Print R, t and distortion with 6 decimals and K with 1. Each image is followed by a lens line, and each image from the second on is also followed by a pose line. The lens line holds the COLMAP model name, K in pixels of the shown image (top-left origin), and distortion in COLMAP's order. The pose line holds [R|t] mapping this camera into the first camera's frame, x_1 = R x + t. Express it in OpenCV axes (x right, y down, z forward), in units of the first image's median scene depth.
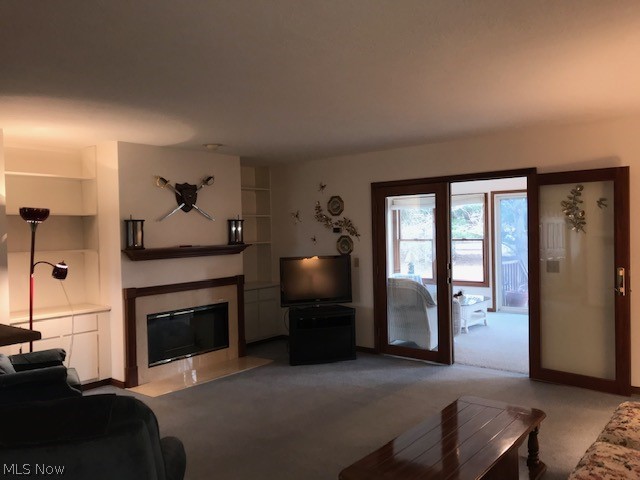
lens RADIAL K [[526.1, 0, 319.8], [0, 526.1, 241.9], [0, 0, 1]] dist [0.012092, -0.002285]
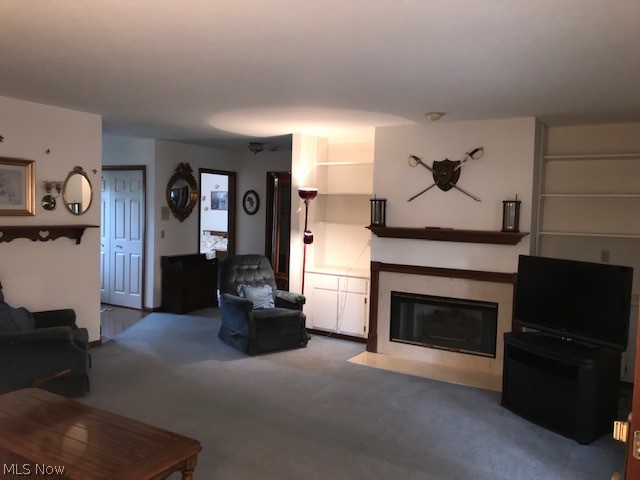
lens RADIAL K [[526.1, 0, 320.3], [0, 526.1, 236.7], [0, 0, 1]] dist [0.012092, -0.002285]
pose [[0.127956, 0.079098, -0.988621, 0.659441], [-0.050674, 0.996034, 0.073132, -0.035827], [0.990484, 0.040739, 0.131457, 0.701875]]
